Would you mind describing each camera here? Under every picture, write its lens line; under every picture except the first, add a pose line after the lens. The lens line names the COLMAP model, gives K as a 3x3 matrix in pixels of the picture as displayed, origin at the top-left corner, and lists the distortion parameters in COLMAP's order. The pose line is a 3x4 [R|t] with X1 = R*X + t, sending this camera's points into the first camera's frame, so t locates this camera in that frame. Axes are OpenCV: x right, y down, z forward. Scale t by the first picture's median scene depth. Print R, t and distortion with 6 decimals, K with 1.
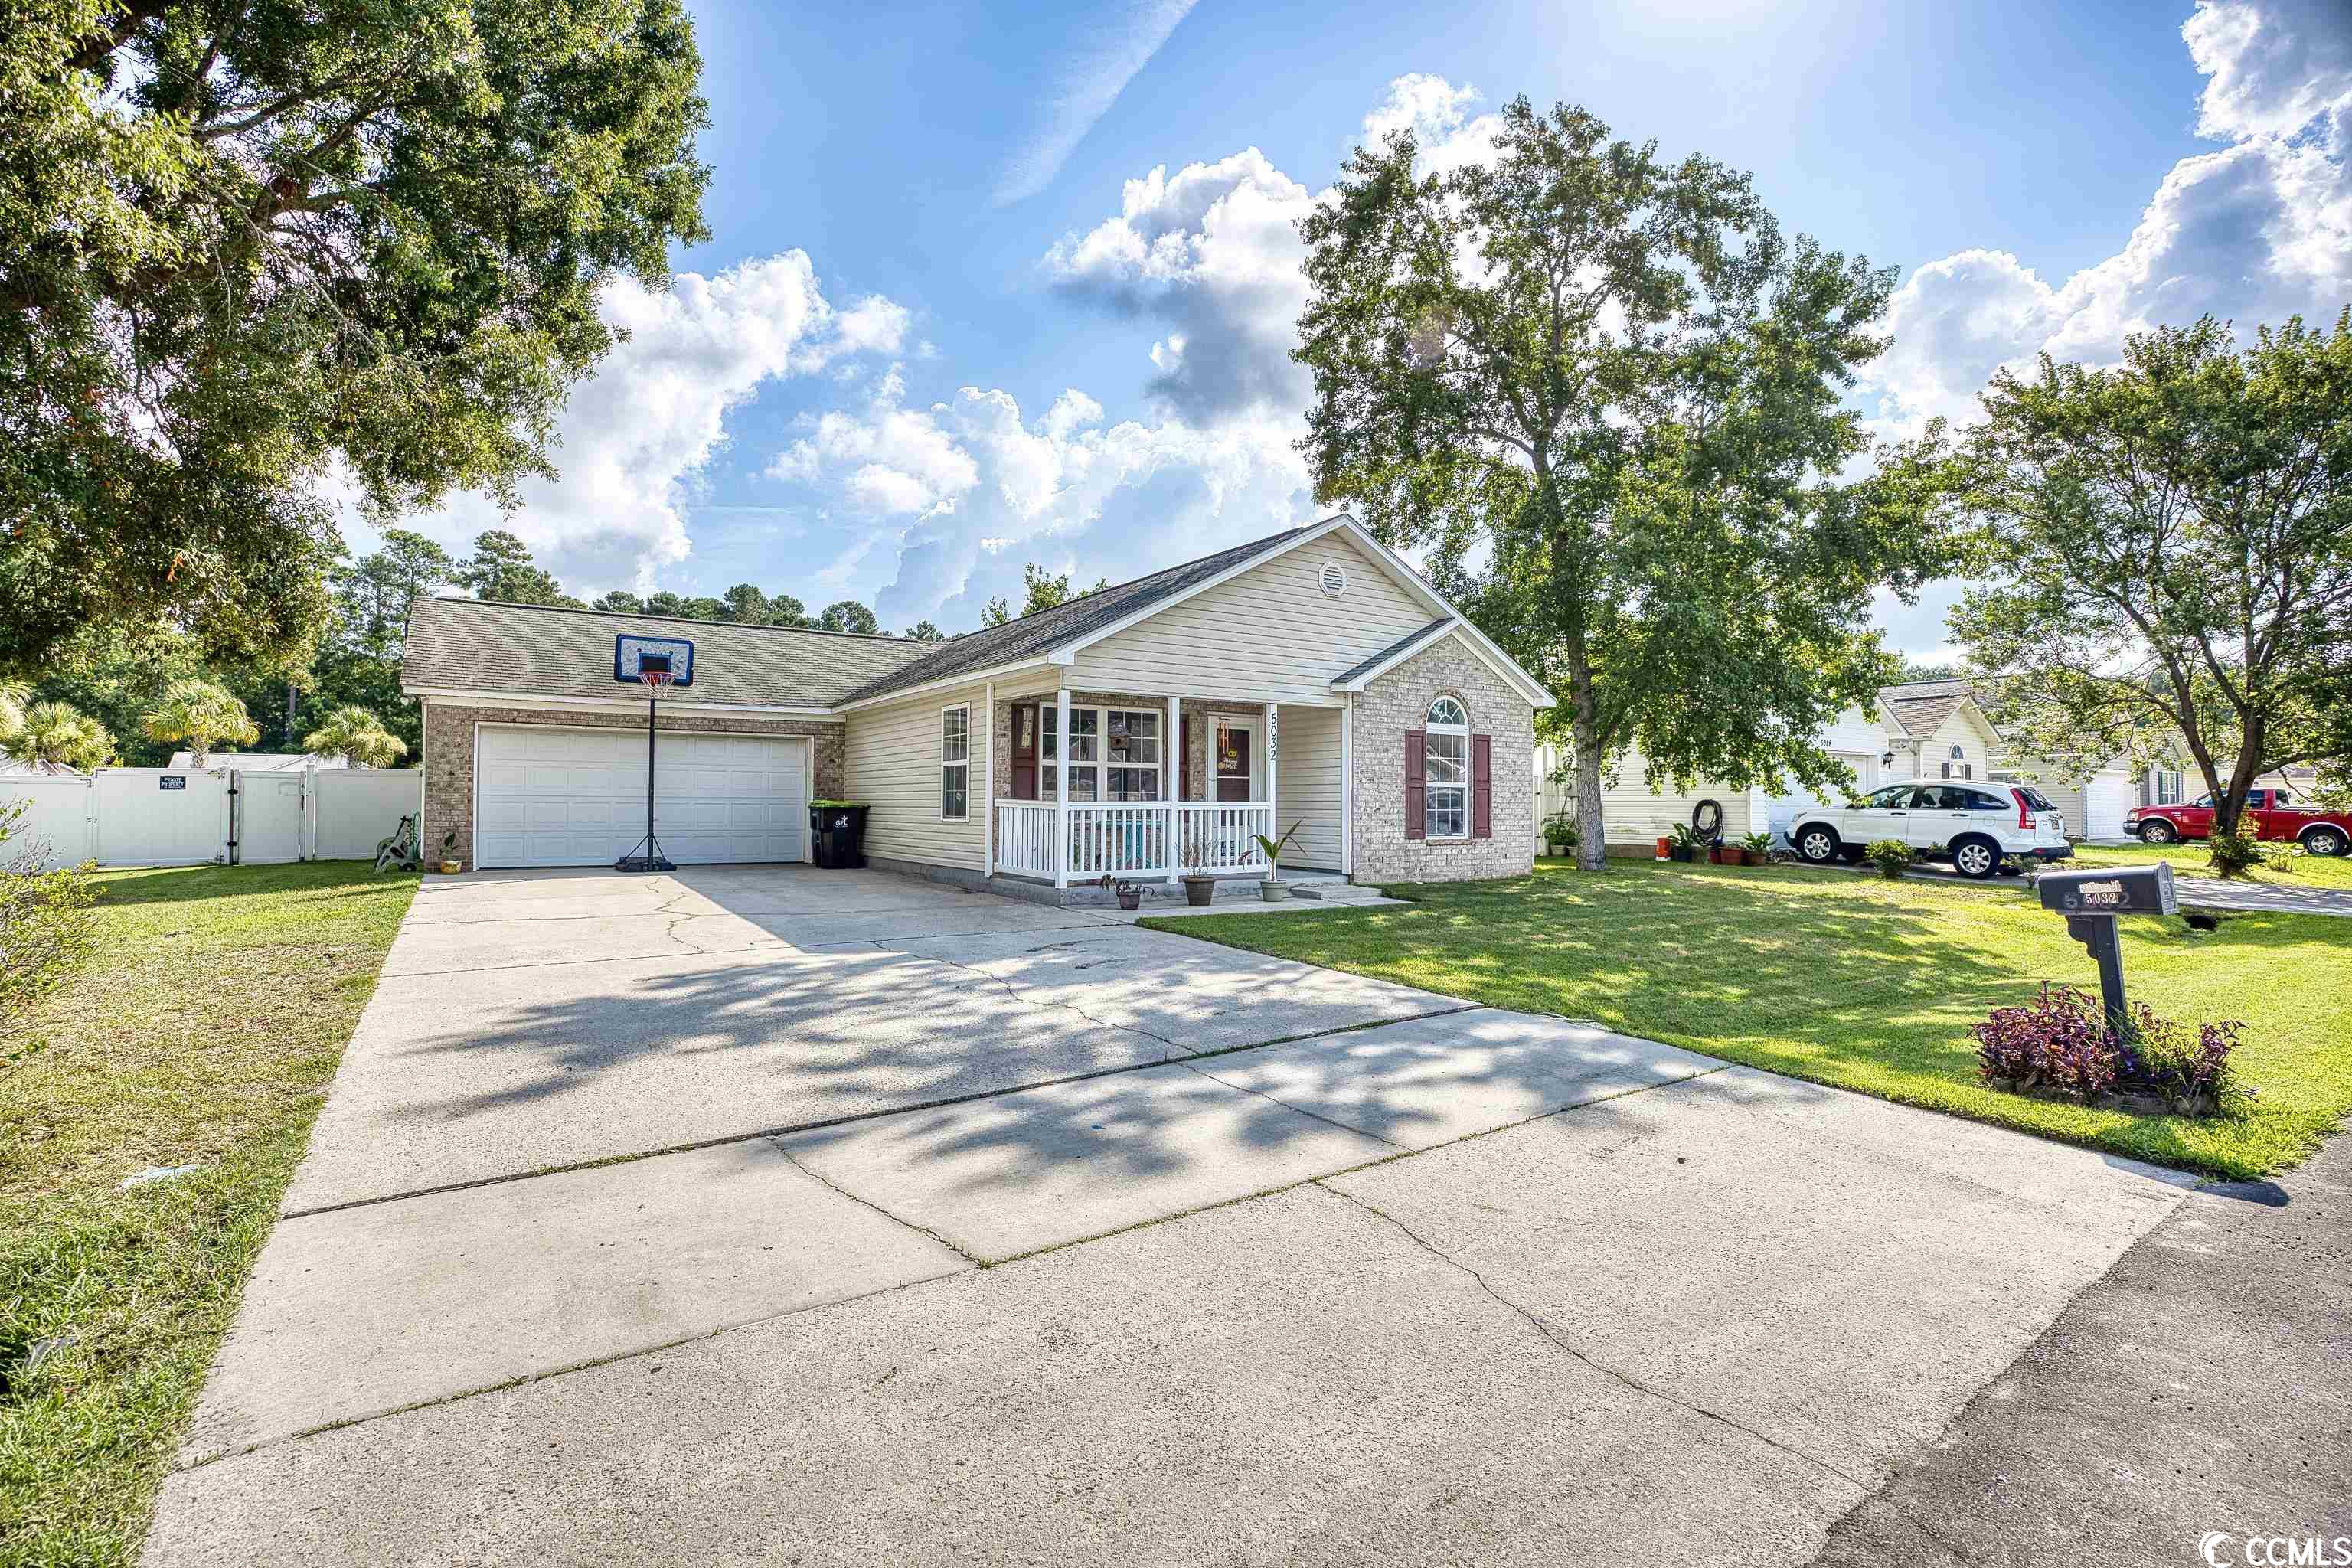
lens RADIAL K [[1097.2, 0, 1166.2], [0, 1097.2, 771.6], [0, 0, 1]] dist [-0.046962, 0.000584]
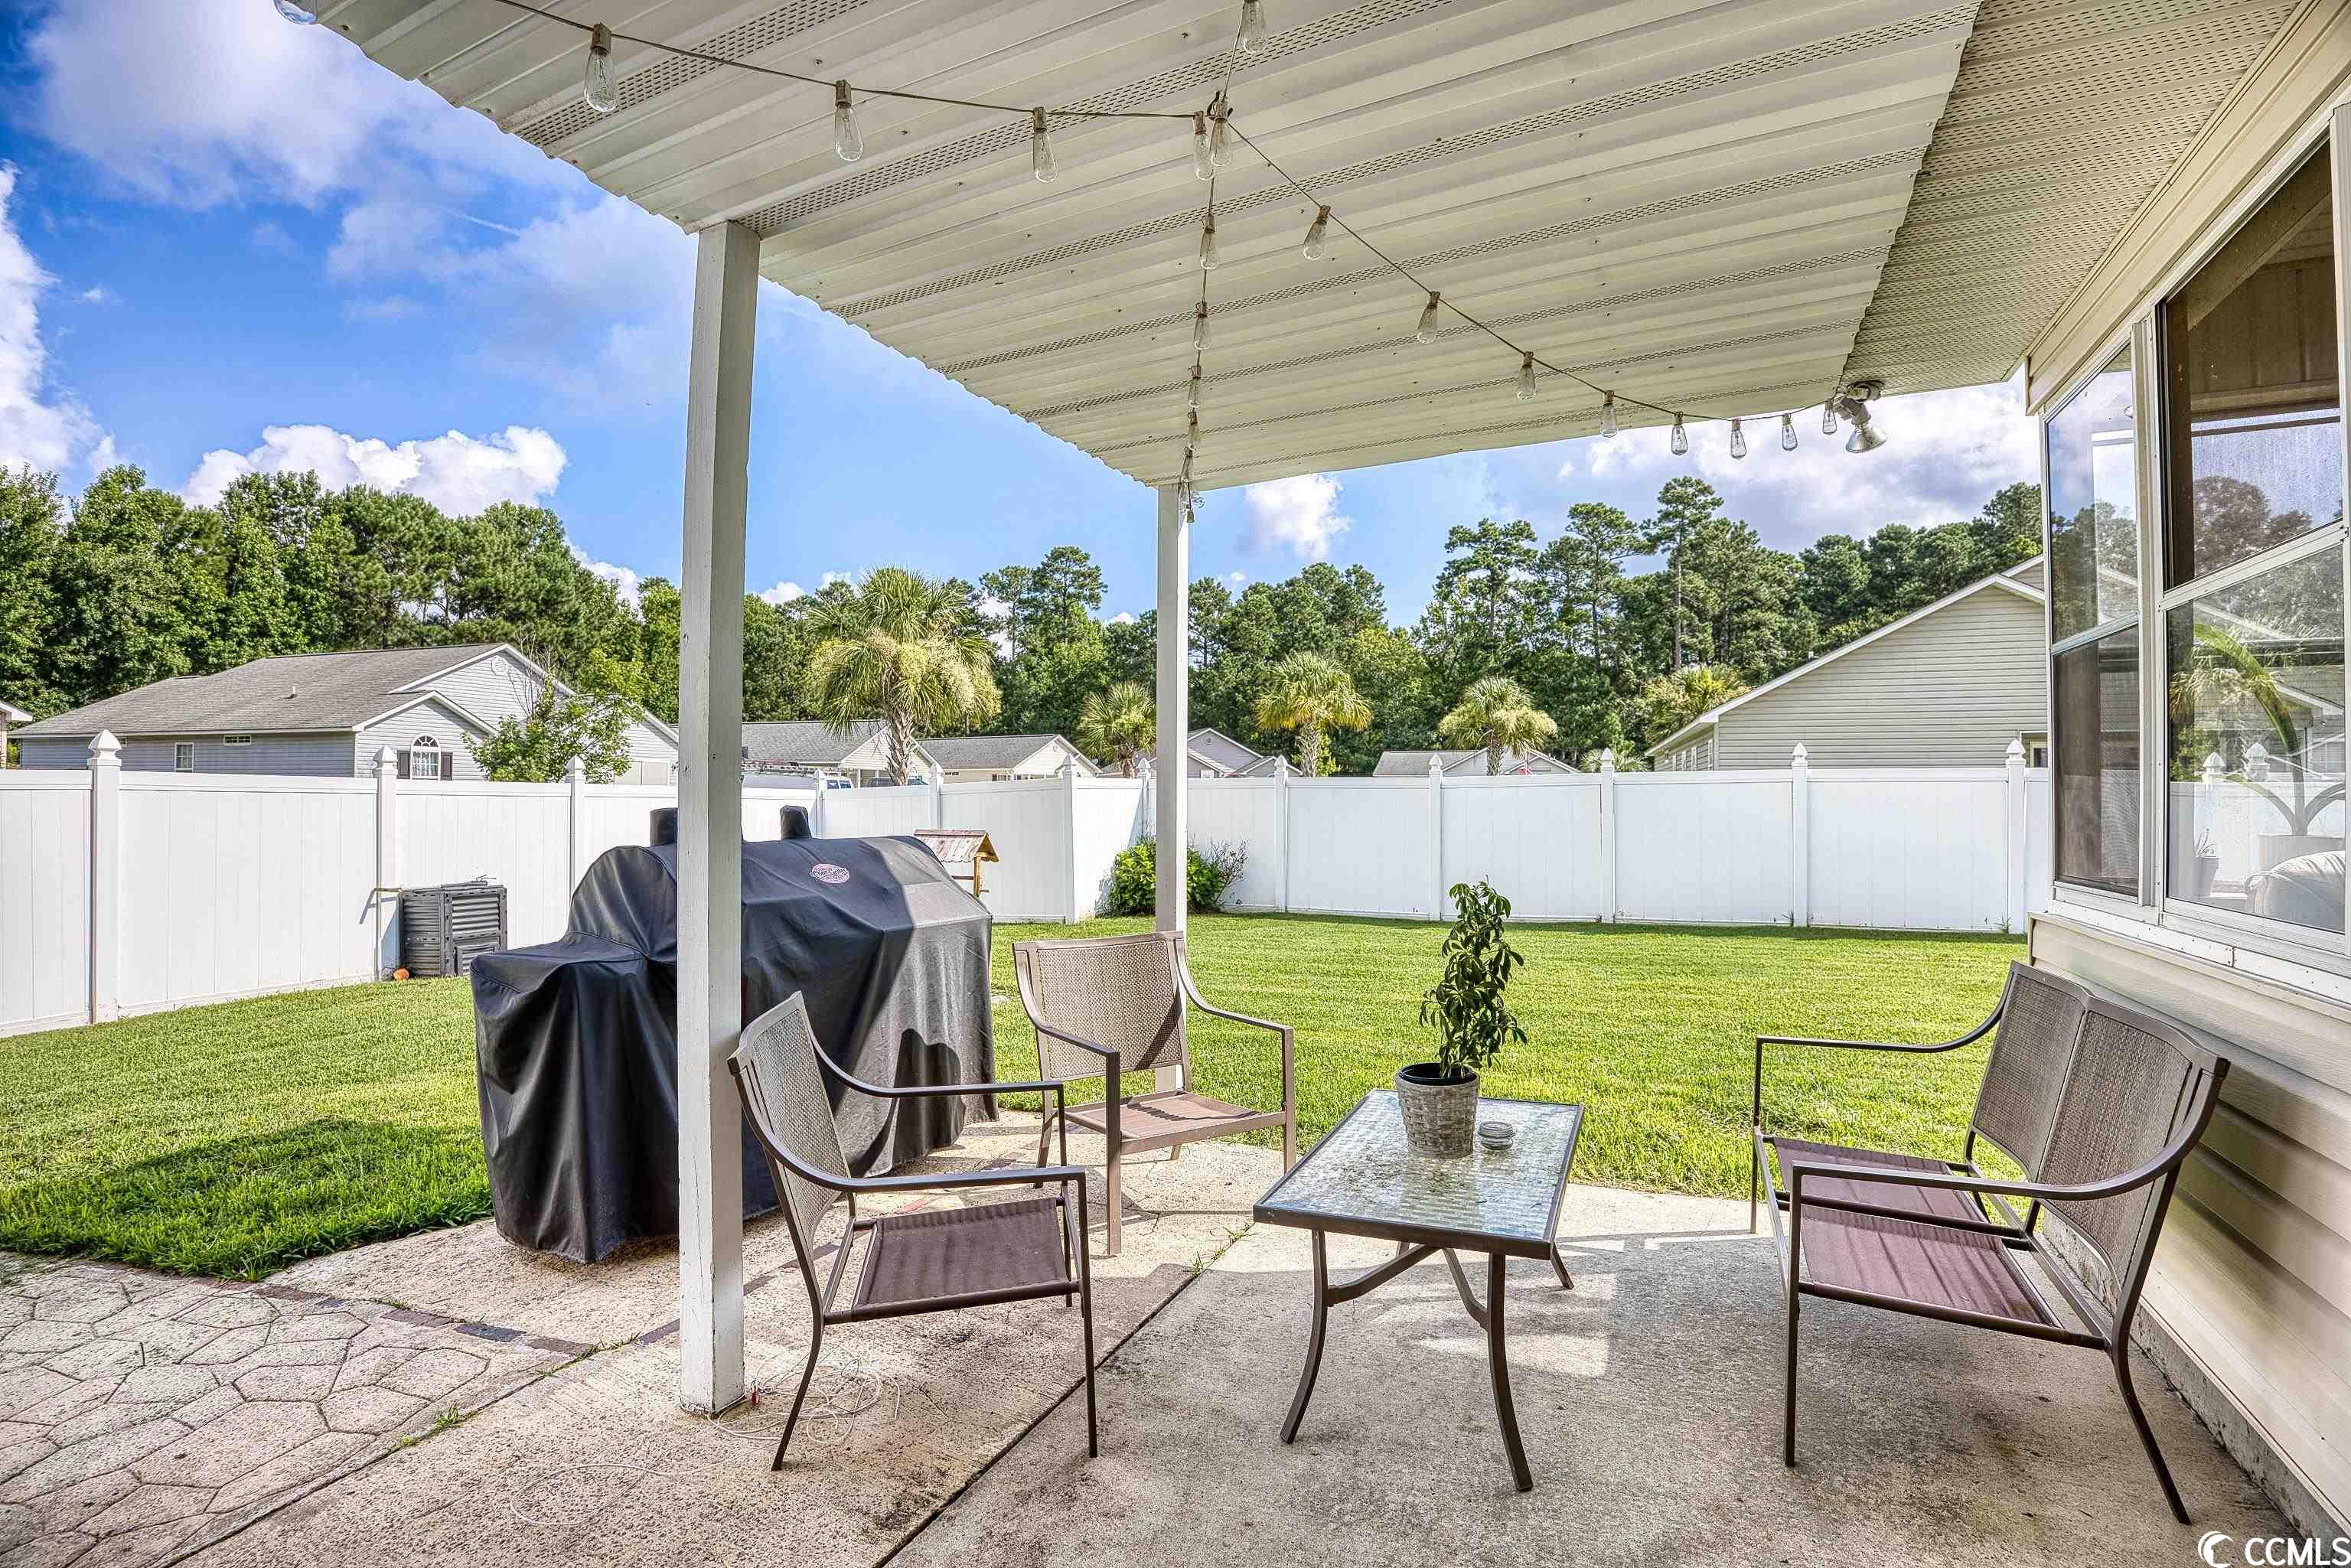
lens RADIAL K [[1096.6, 0, 1165.7], [0, 1096.6, 771.6], [0, 0, 1]] dist [-0.046962, 0.000584]
pose [[0.523180, -0.021551, -0.851950, -0.111939], [0.028109, 0.999573, -0.008023, 0.003595], [0.851759, -0.019749, 0.523562, 0.199911]]
